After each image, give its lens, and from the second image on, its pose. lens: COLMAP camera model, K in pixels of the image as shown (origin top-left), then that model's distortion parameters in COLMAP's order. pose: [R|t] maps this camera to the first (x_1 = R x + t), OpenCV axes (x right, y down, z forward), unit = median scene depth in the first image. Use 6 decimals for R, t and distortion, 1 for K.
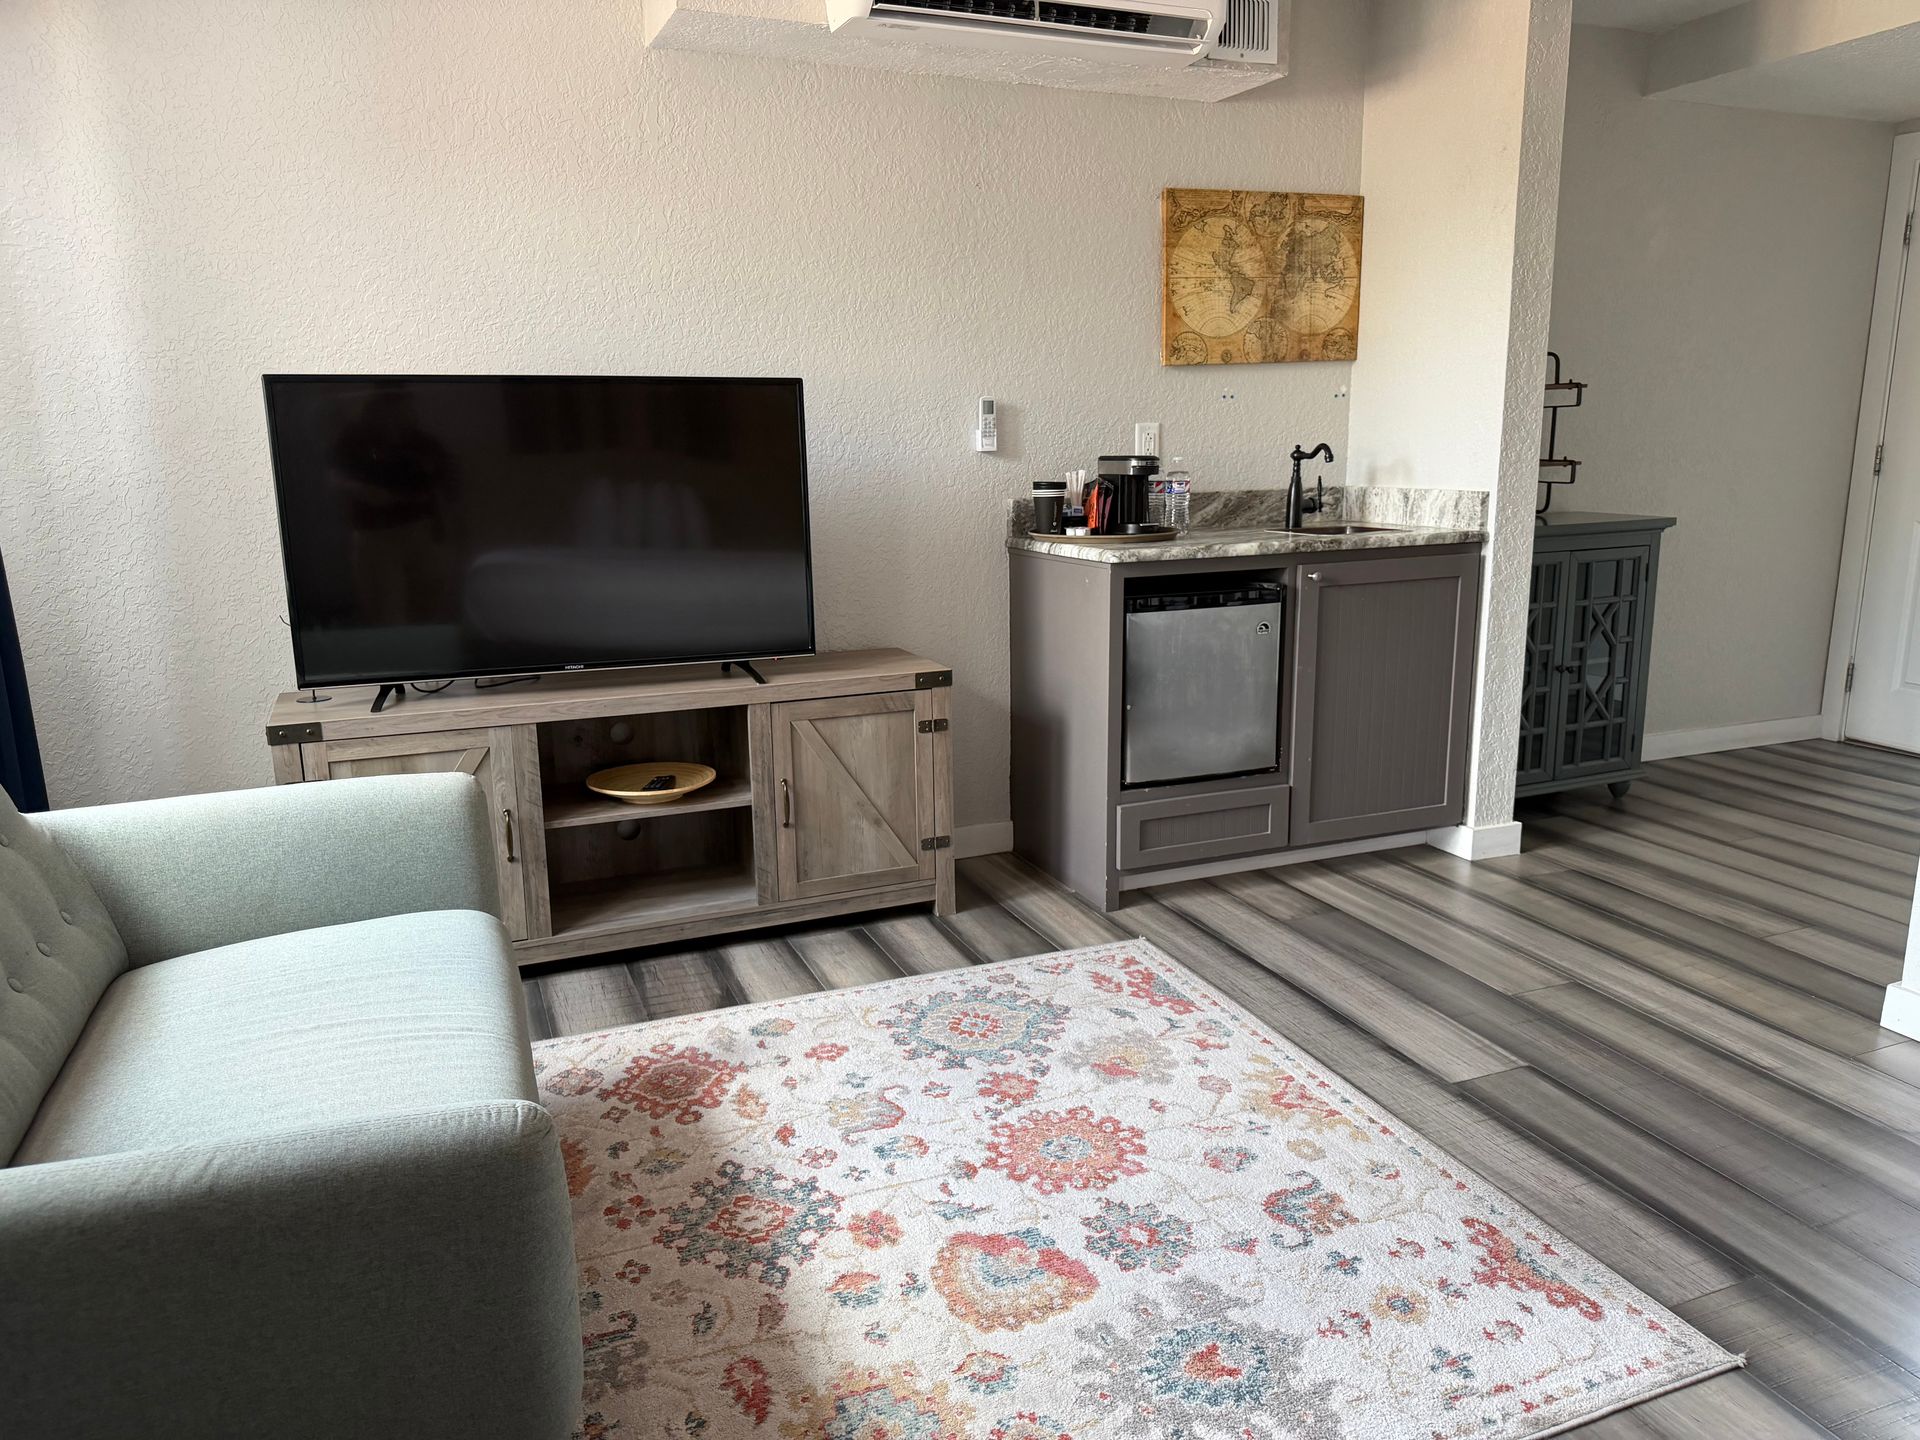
lens RADIAL K [[1361.7, 0, 965.2], [0, 1361.7, 730.1], [0, 0, 1]] dist [0.029869, -0.013530]
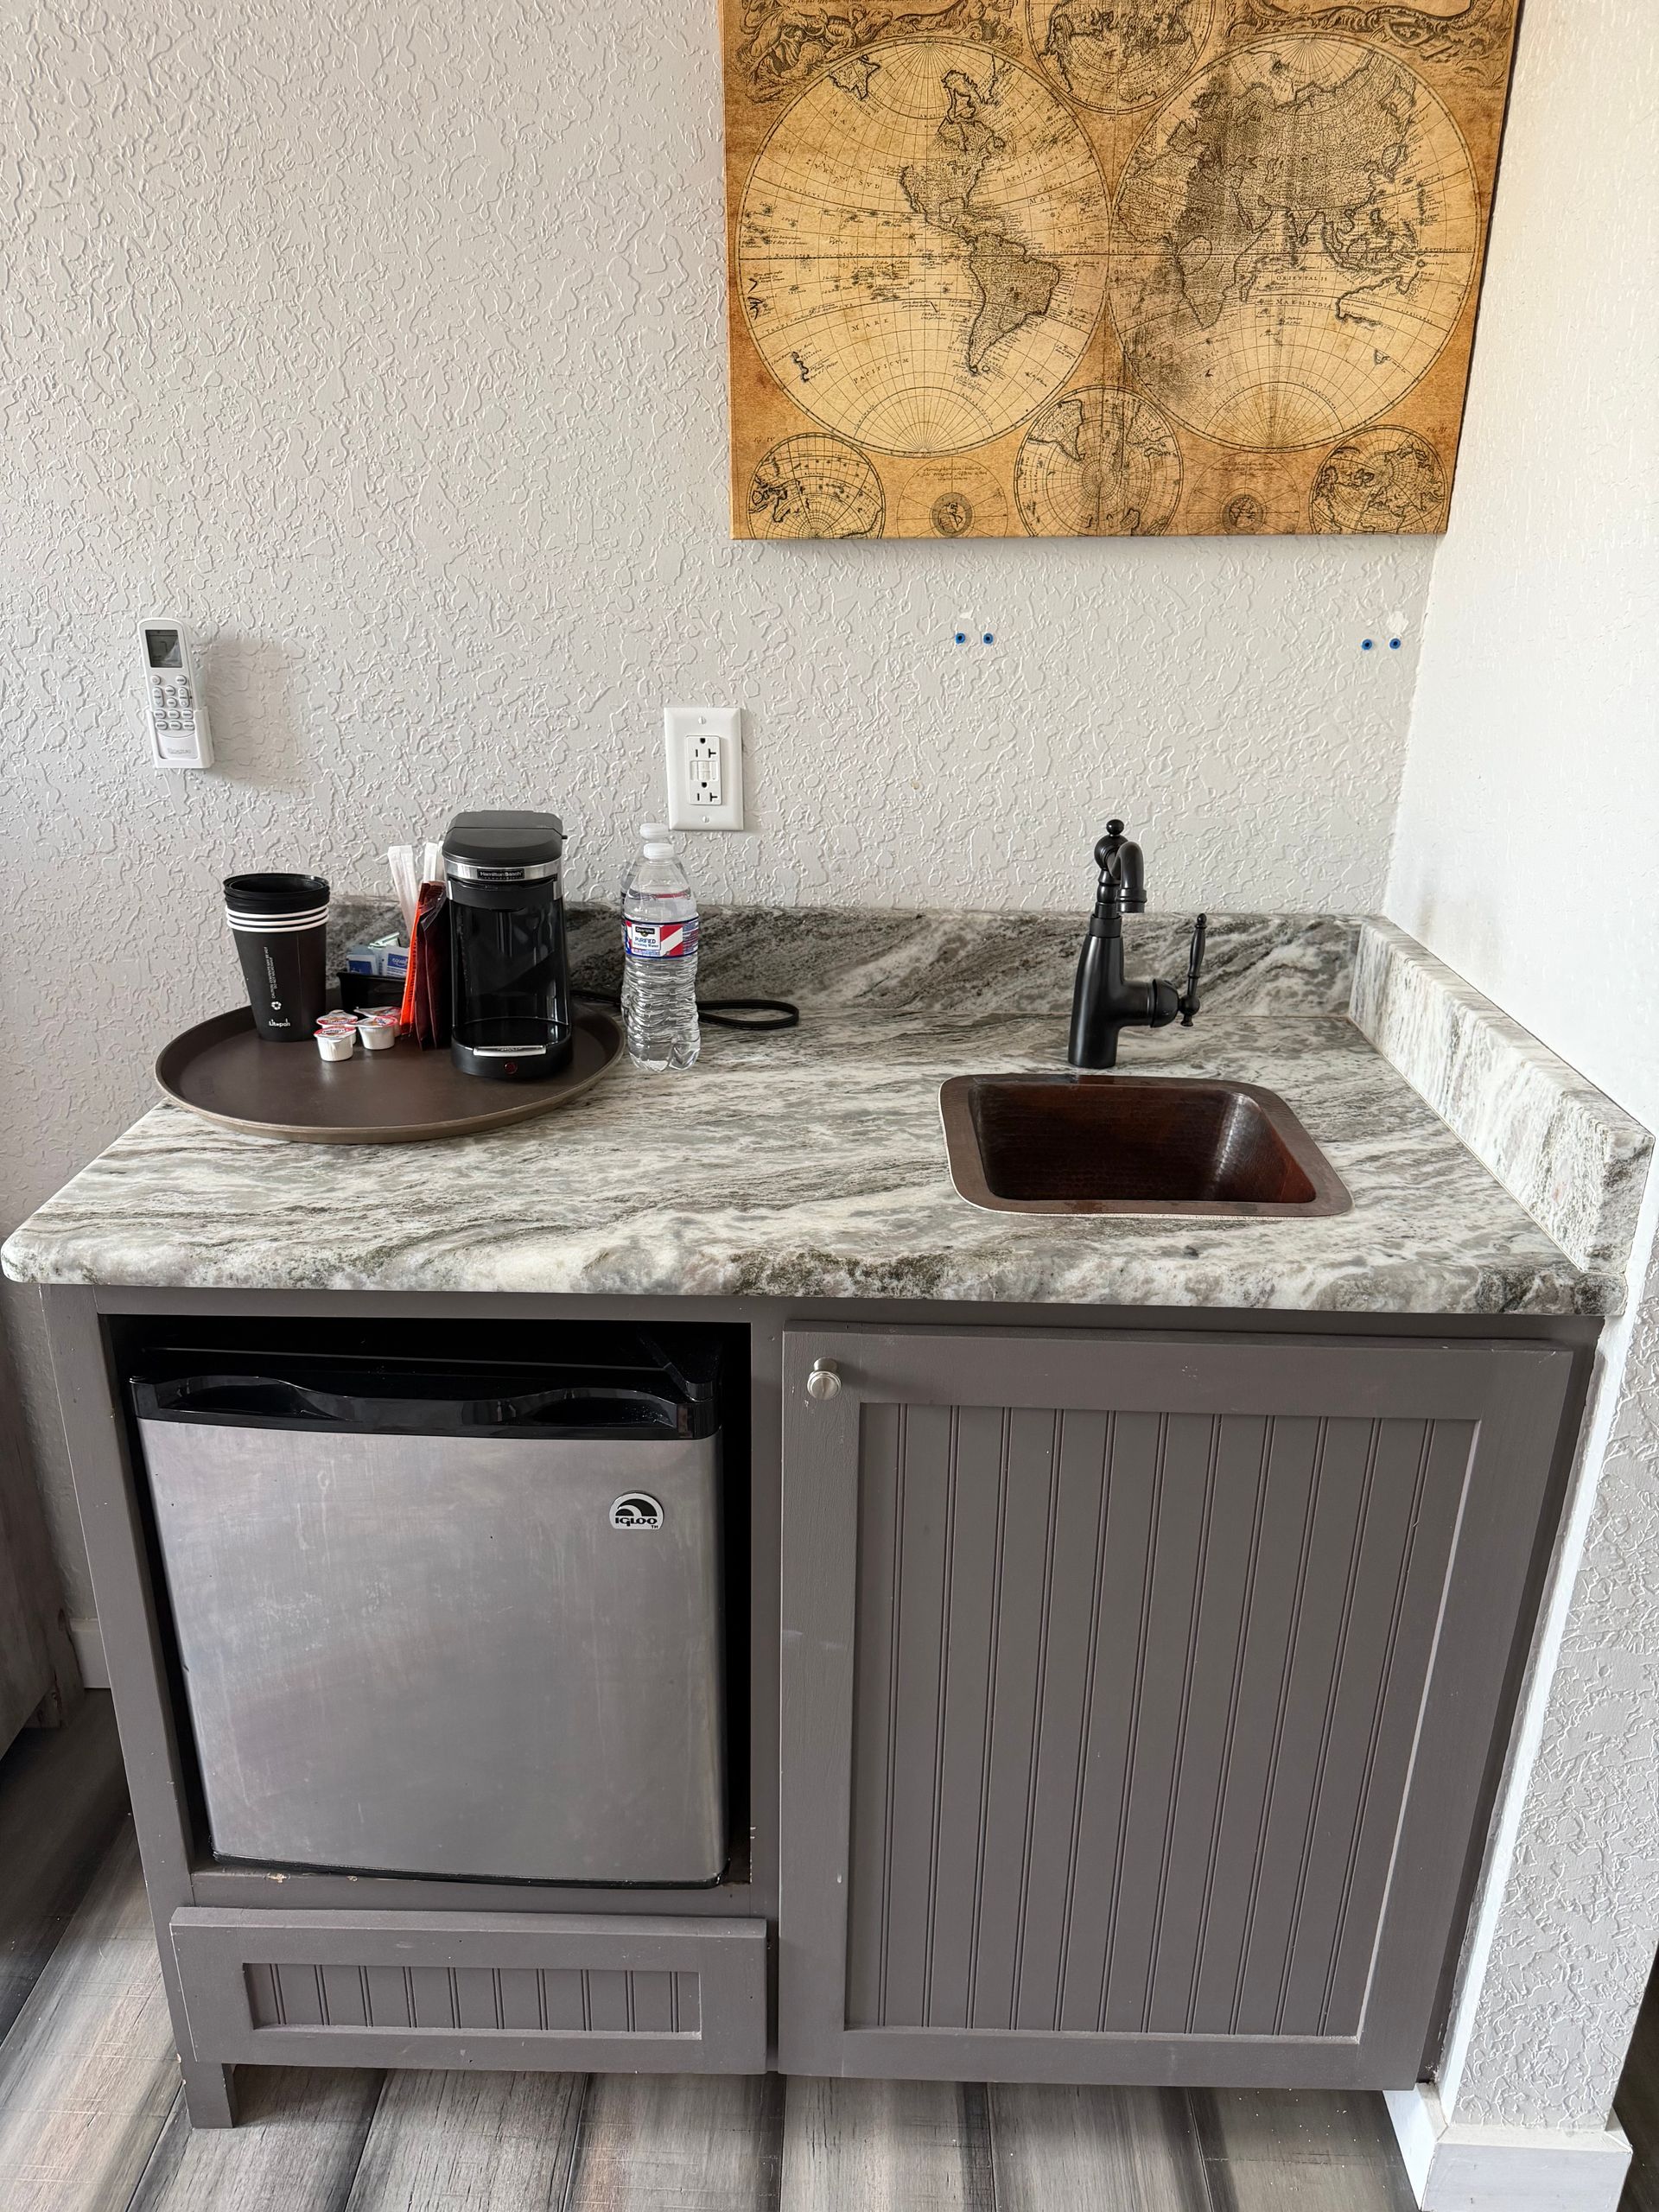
lens RADIAL K [[1647.7, 0, 827.1], [0, 1647.7, 1091.5], [0, 0, 1]] dist [0.030414, -0.027603]
pose [[0.919338, 0.170050, -0.354825, 0.327706], [-0.115748, 0.978766, 0.169174, -0.203703], [0.376059, -0.114458, 0.919499, 0.616075]]
